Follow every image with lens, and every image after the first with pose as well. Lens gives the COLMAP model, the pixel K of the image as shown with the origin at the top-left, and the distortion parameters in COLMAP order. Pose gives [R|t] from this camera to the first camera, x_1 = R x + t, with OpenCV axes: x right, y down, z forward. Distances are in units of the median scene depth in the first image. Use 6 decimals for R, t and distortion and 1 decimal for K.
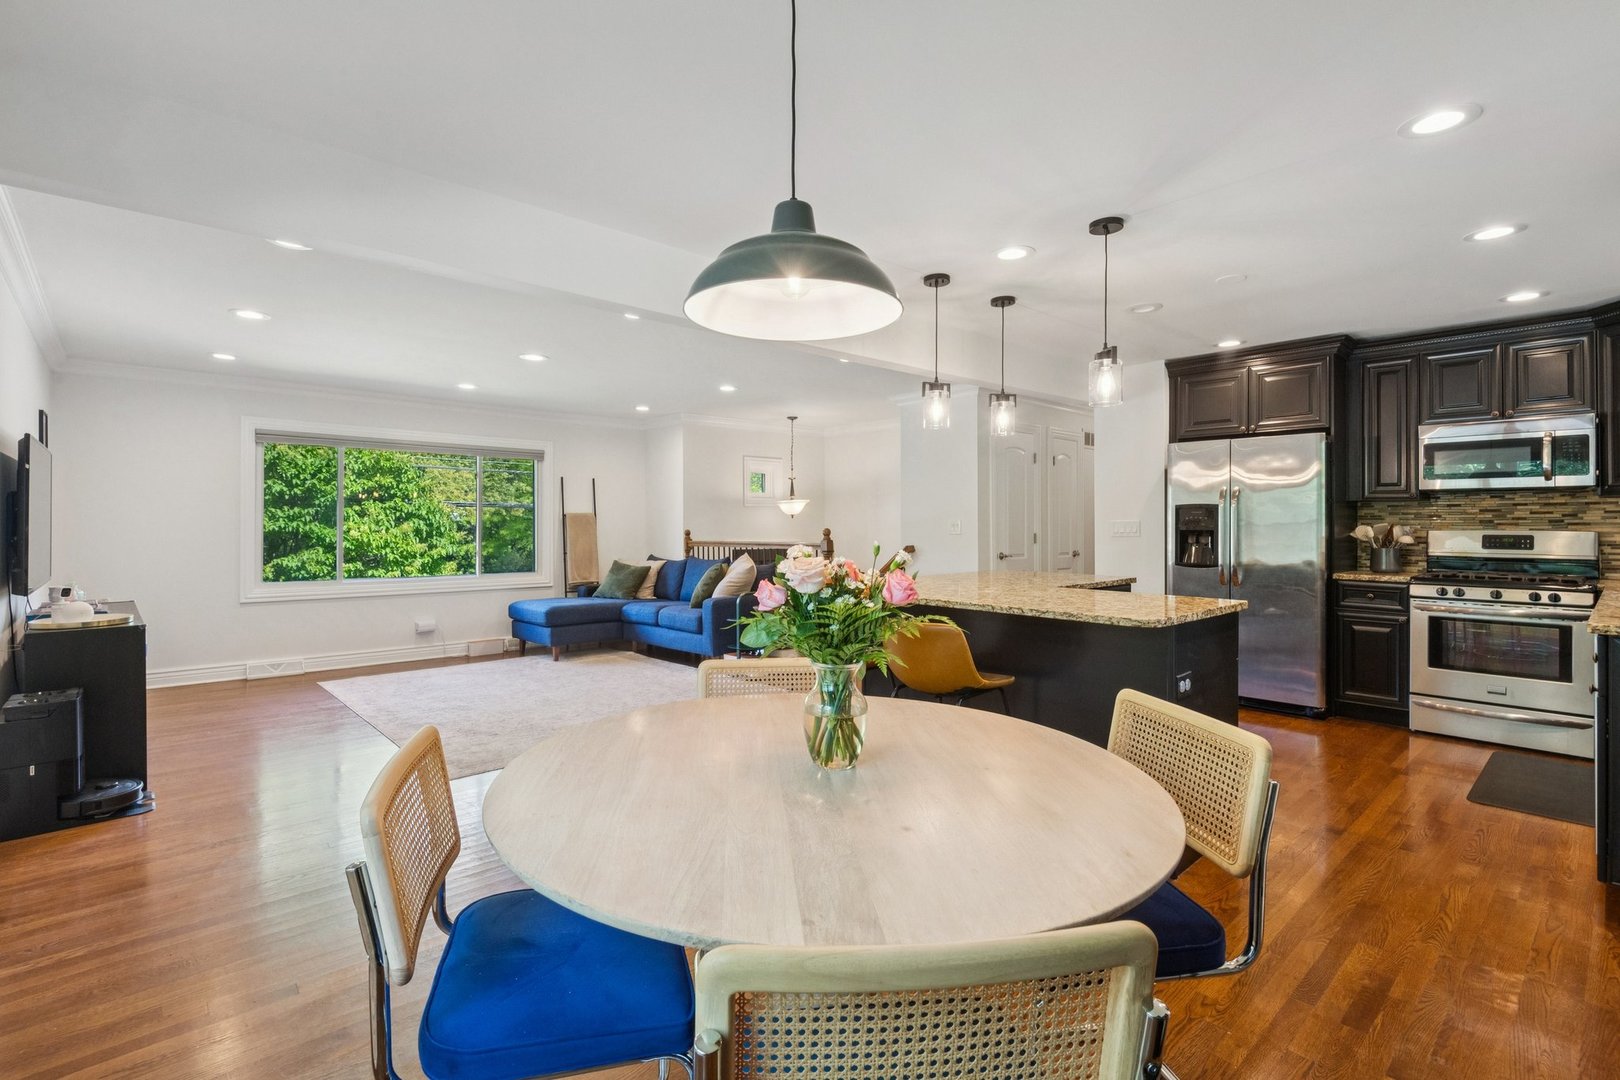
lens RADIAL K [[752.4, 0, 800.0], [0, 752.4, 519.9], [0, 0, 1]] dist [0.038334, -0.026023]
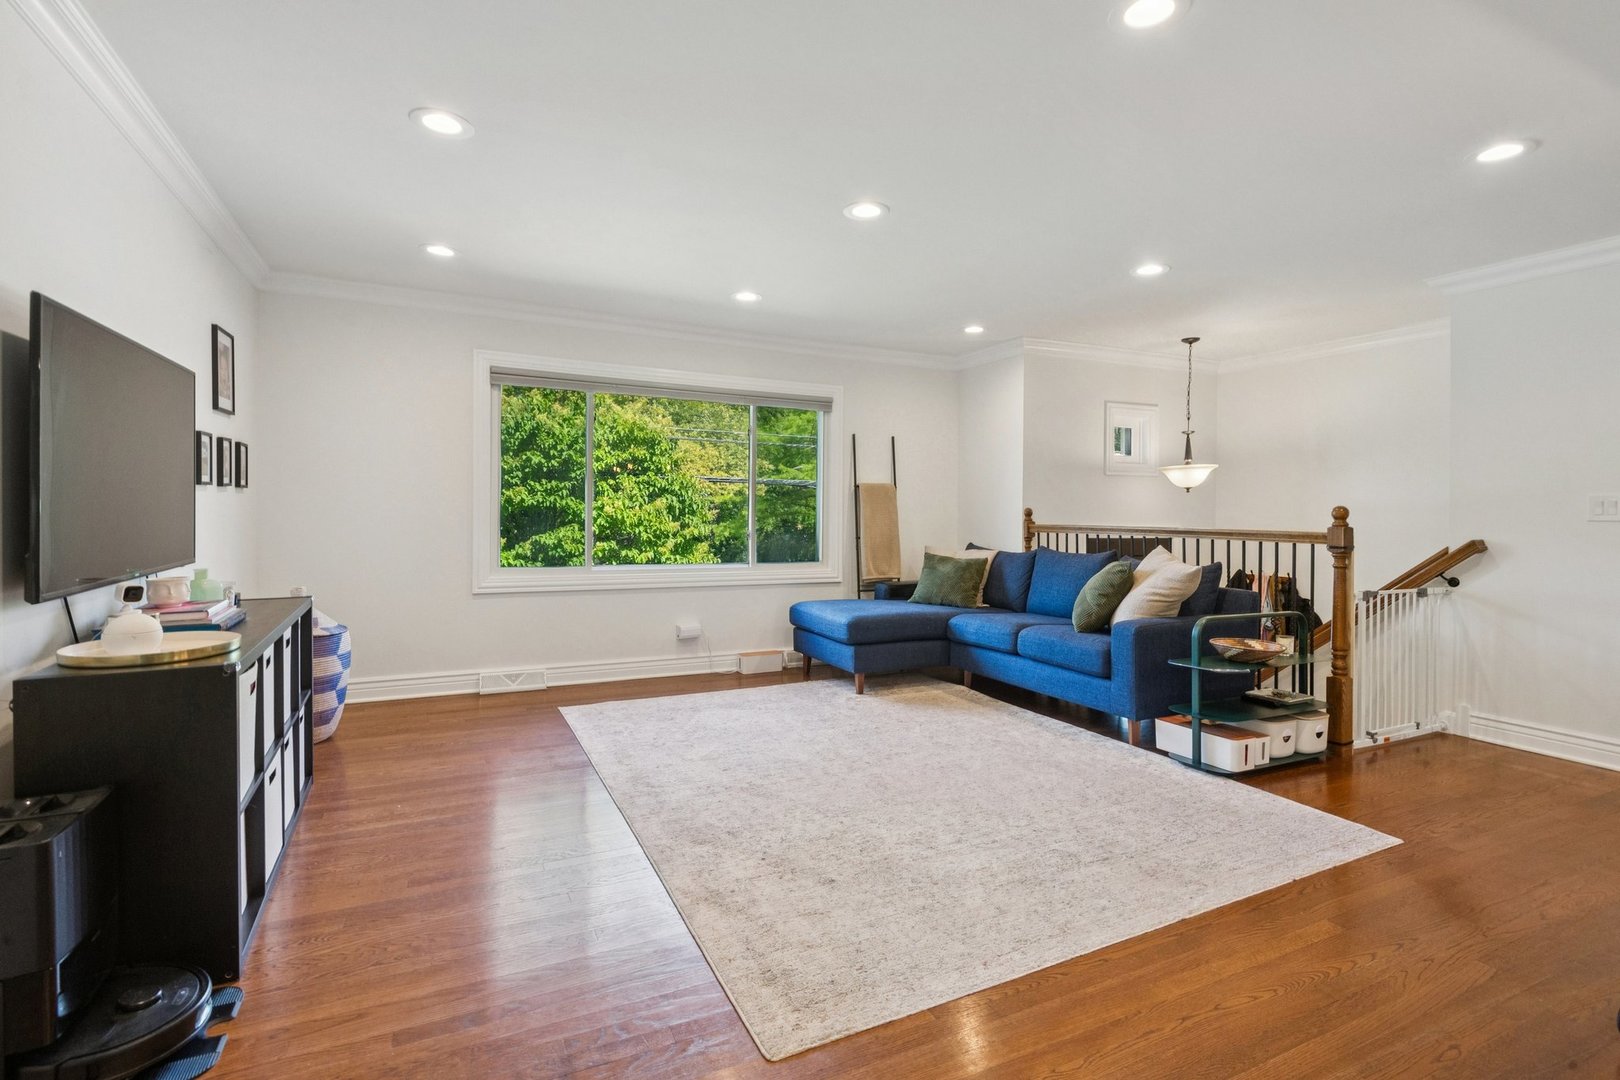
lens RADIAL K [[752.4, 0, 800.0], [0, 752.4, 519.9], [0, 0, 1]] dist [0.038334, -0.026023]
pose [[0.959290, 0.016502, -0.281940, -0.205990], [-0.010631, 0.999694, 0.022341, 0.014053], [0.282222, -0.018434, 0.959172, 0.365207]]
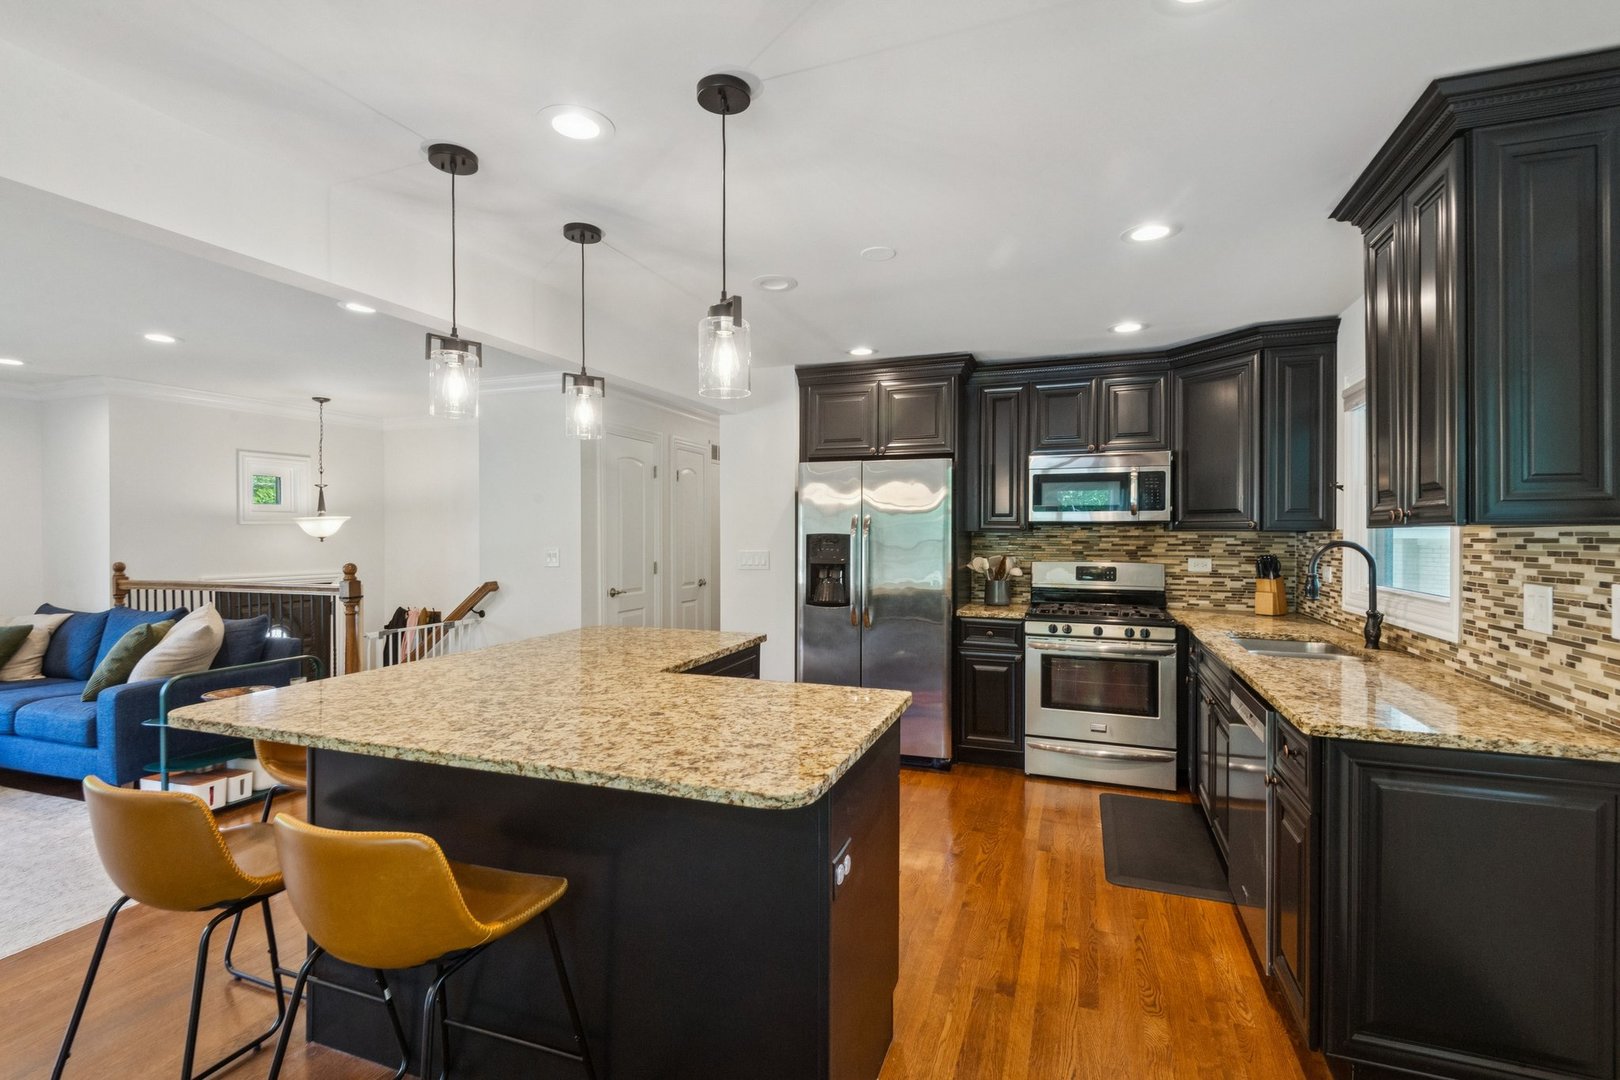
lens RADIAL K [[736.5, 0, 810.0], [0, 736.5, 540.0], [0, 0, 1]] dist [0.038945, -0.023219]
pose [[0.885722, -0.004599, 0.464194, 0.097973], [-0.003058, 0.999871, 0.015741, -0.023371], [-0.464207, -0.015362, 0.885594, 0.229391]]
